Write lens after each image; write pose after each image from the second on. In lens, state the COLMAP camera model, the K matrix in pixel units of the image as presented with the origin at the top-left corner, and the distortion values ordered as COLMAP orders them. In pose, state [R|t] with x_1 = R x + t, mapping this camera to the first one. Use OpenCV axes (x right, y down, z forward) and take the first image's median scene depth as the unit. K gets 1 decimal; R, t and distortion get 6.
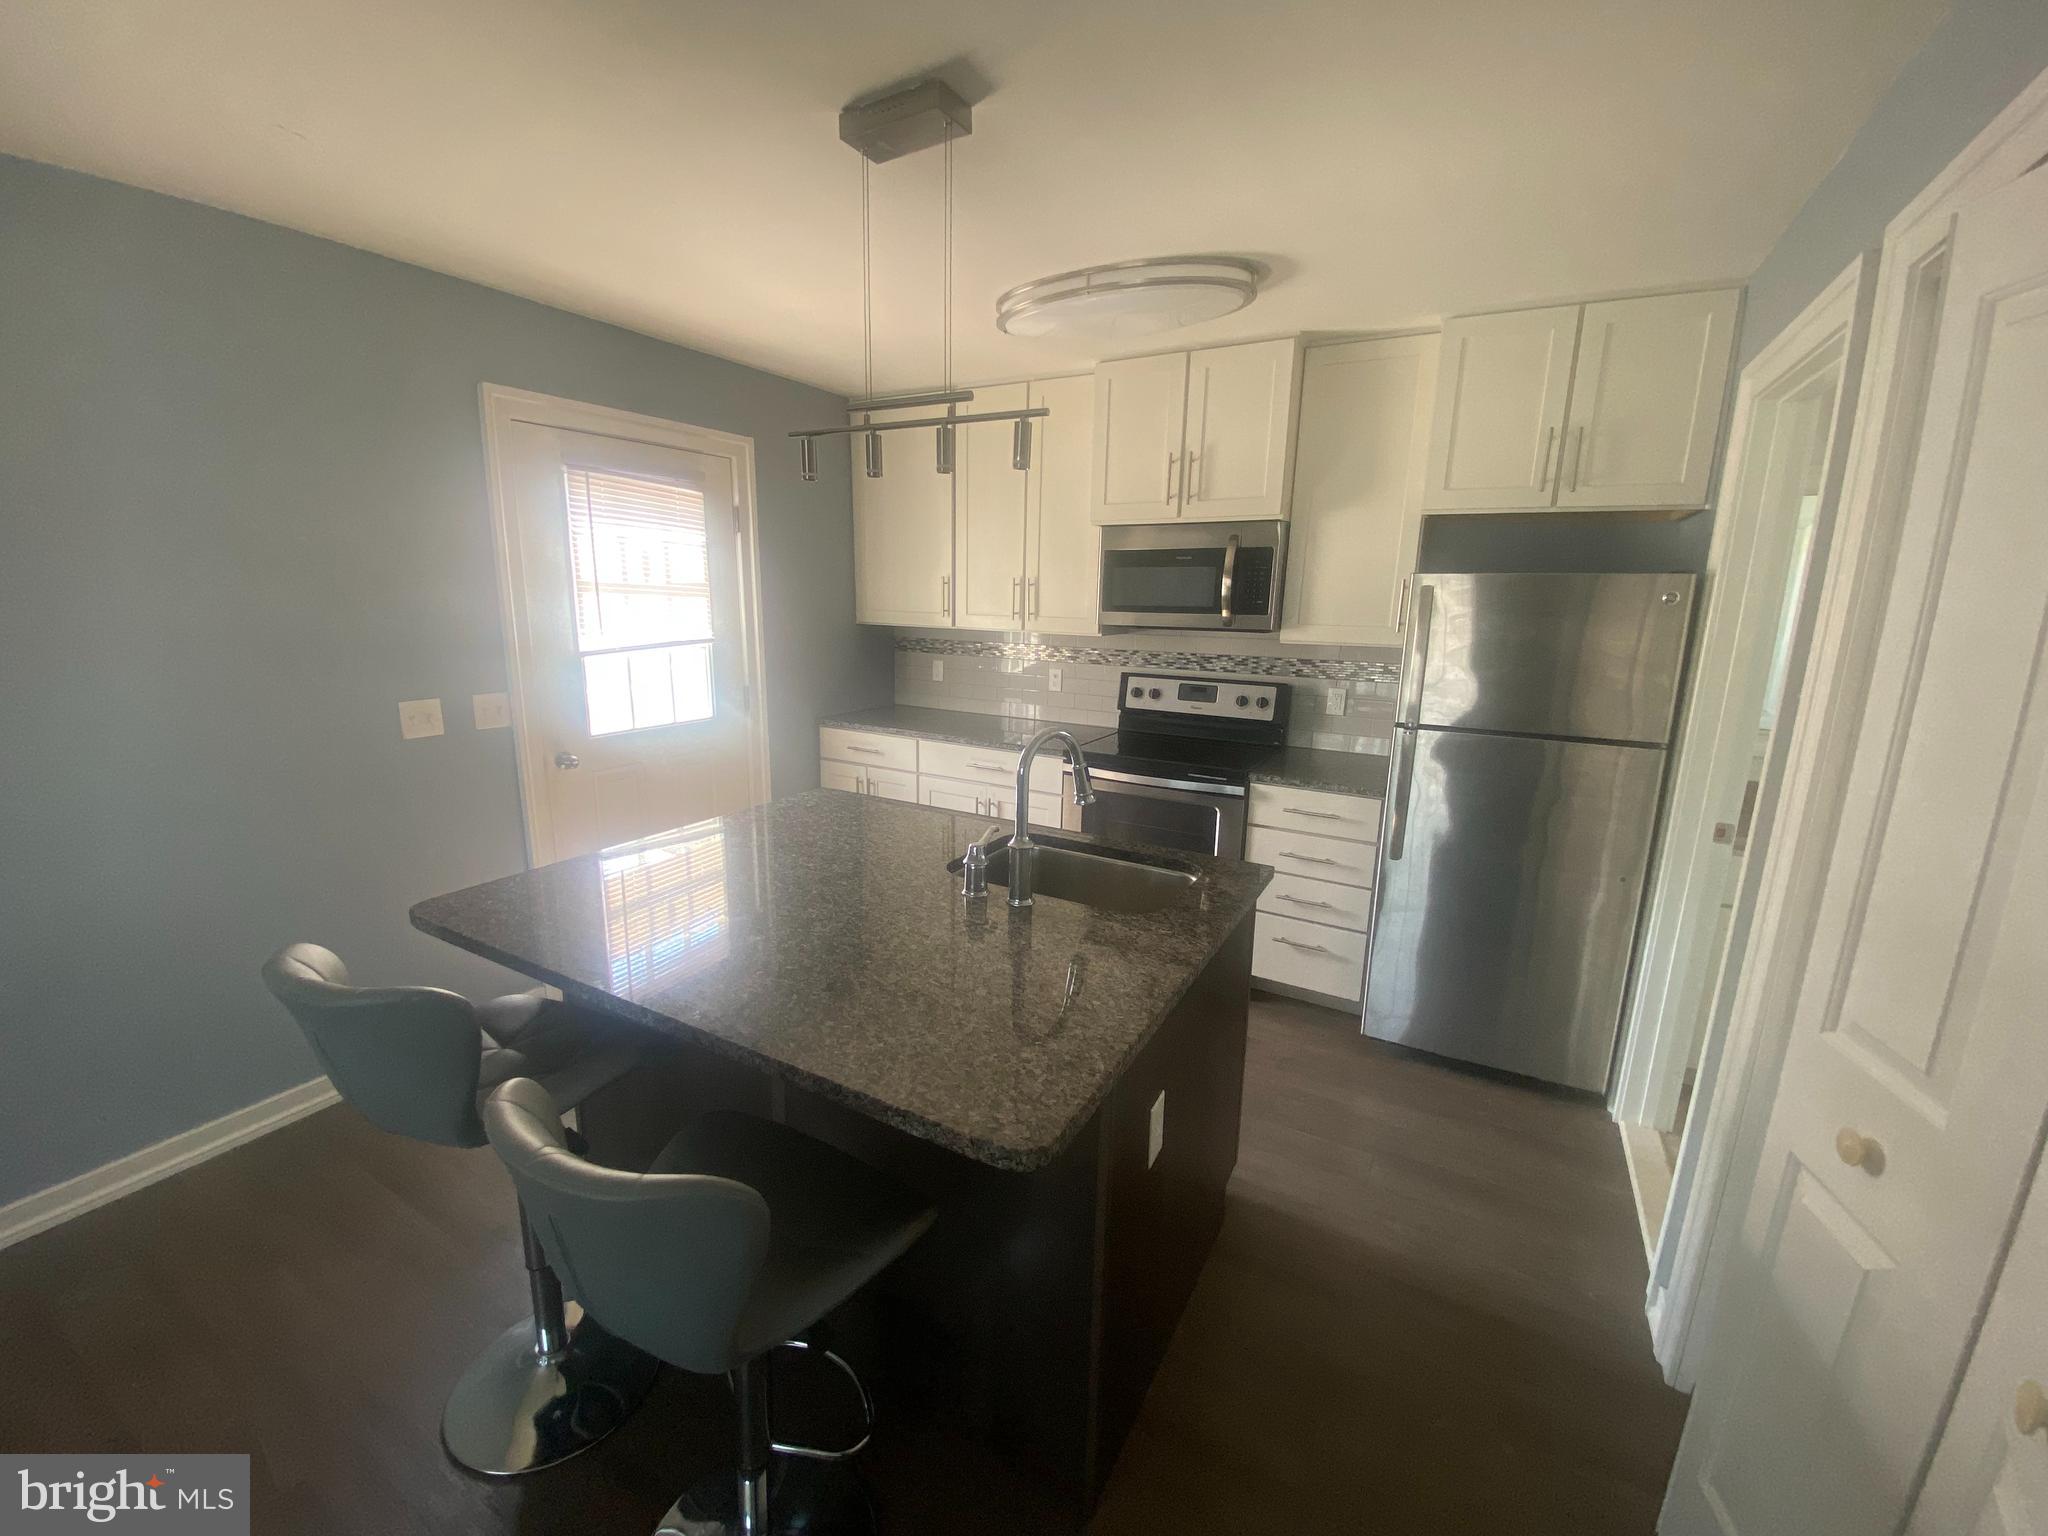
lens RADIAL K [[824.3, 0, 1013.6], [0, 824.3, 762.4], [0, 0, 1]] dist [0.058026, -0.035412]
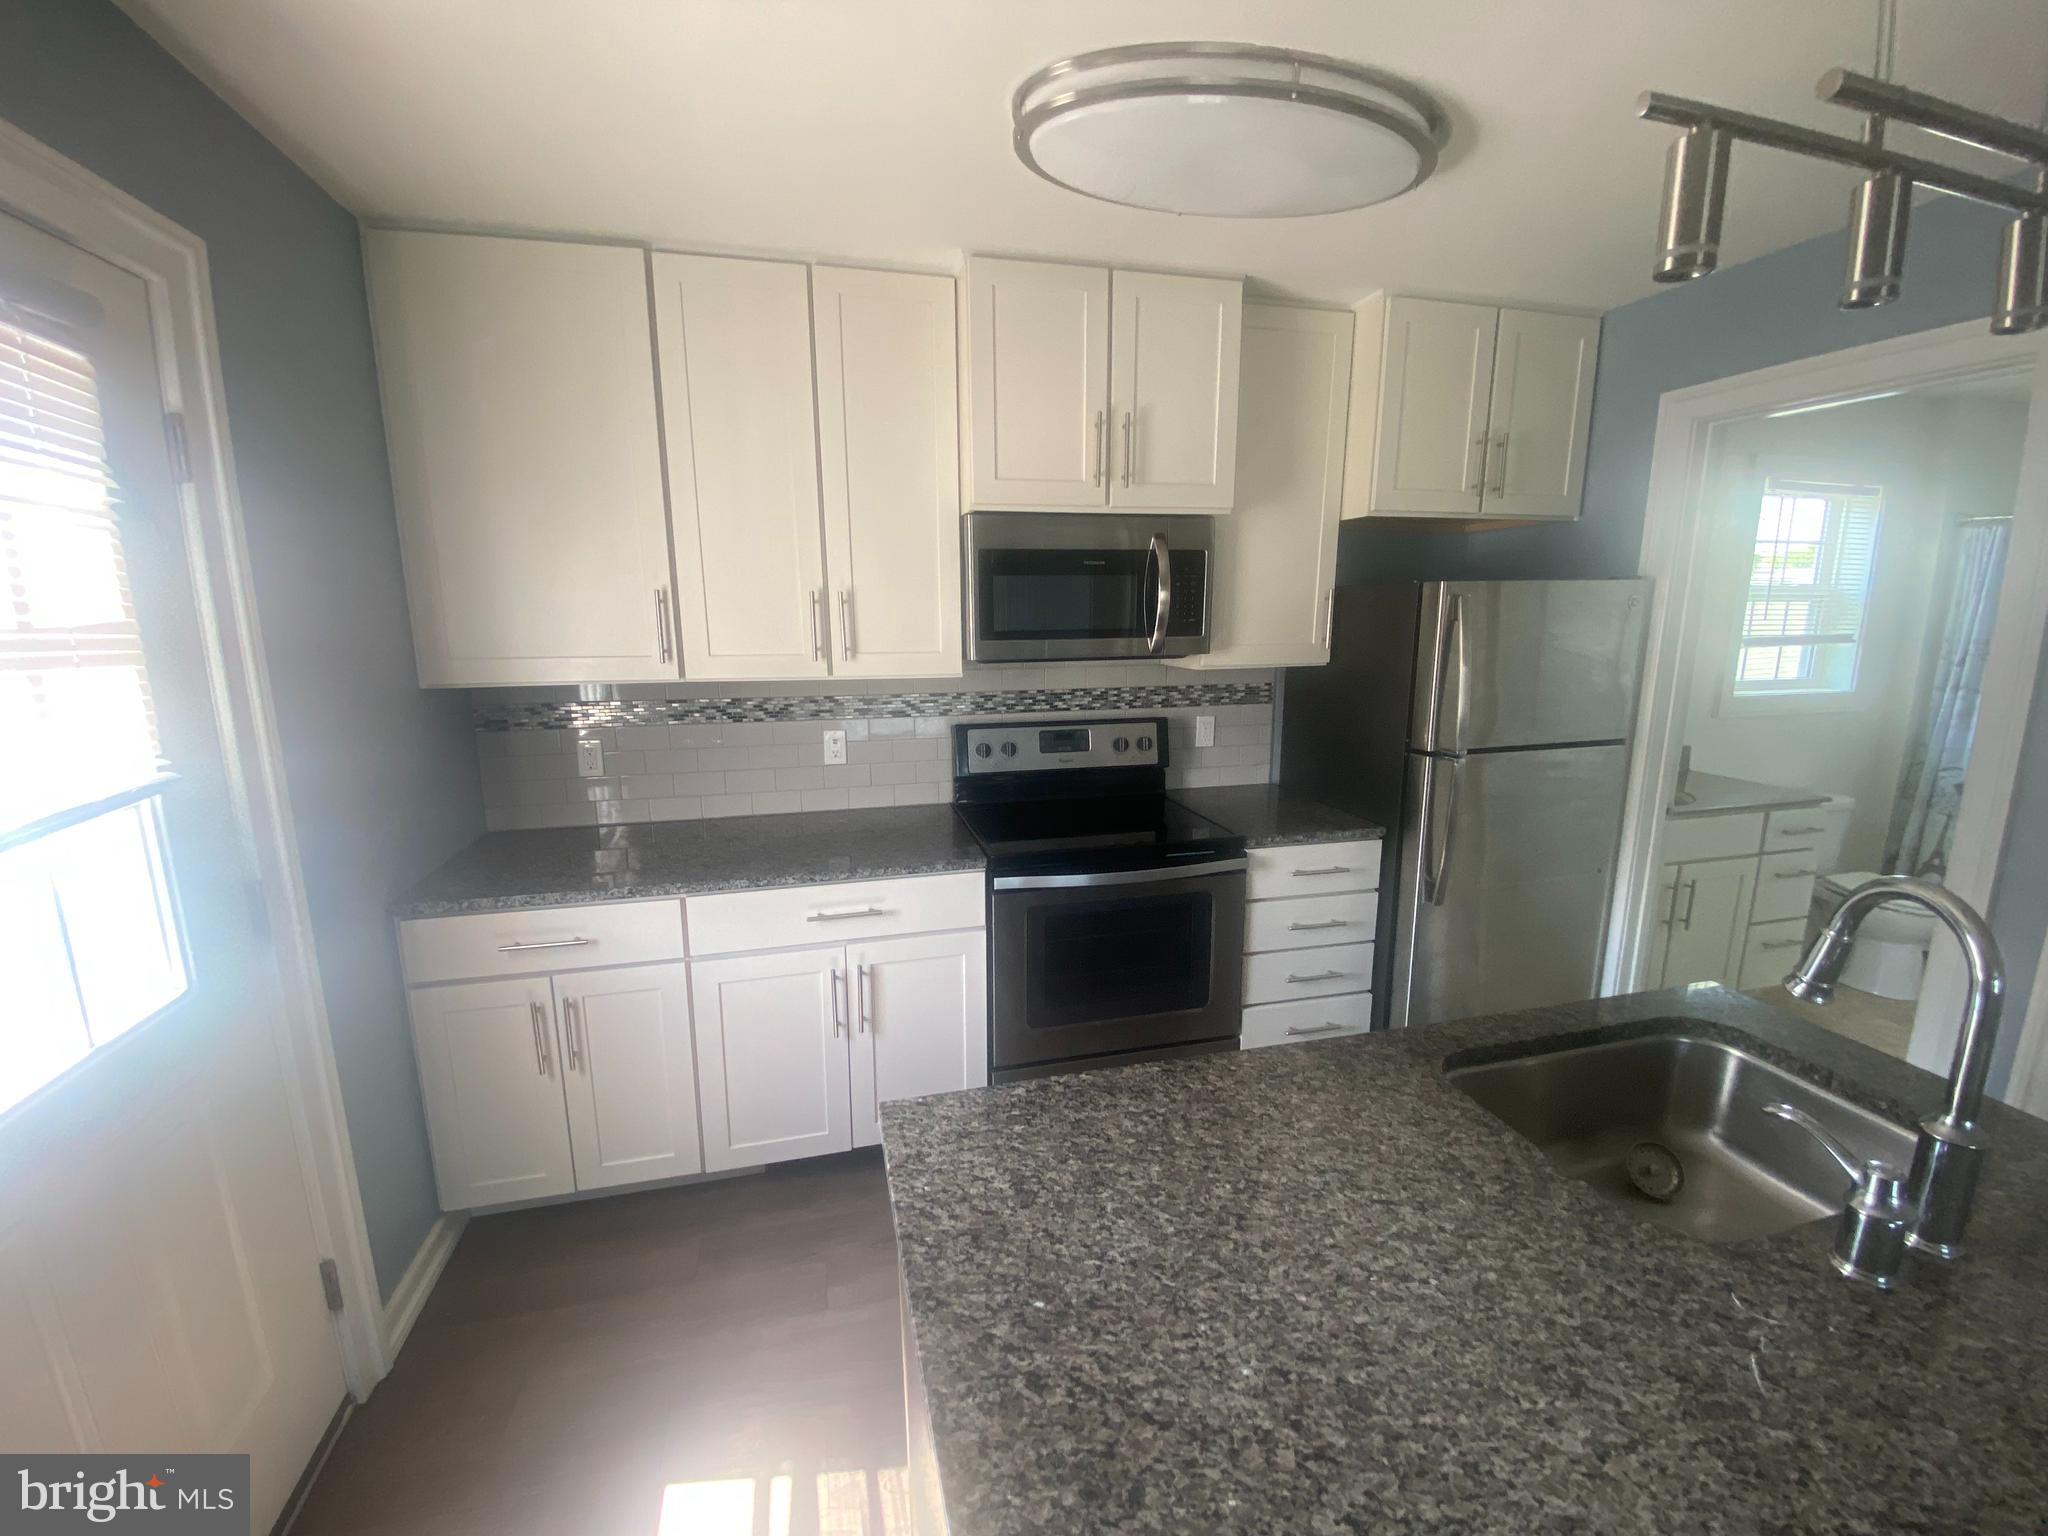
lens RADIAL K [[824.3, 0, 1013.6], [0, 824.3, 762.4], [0, 0, 1]] dist [0.058026, -0.035412]
pose [[0.716253, -0.152380, 0.681001, -0.342131], [0.160329, 0.985697, 0.051930, -0.116177], [-0.679173, 0.071989, 0.730439, 0.500489]]
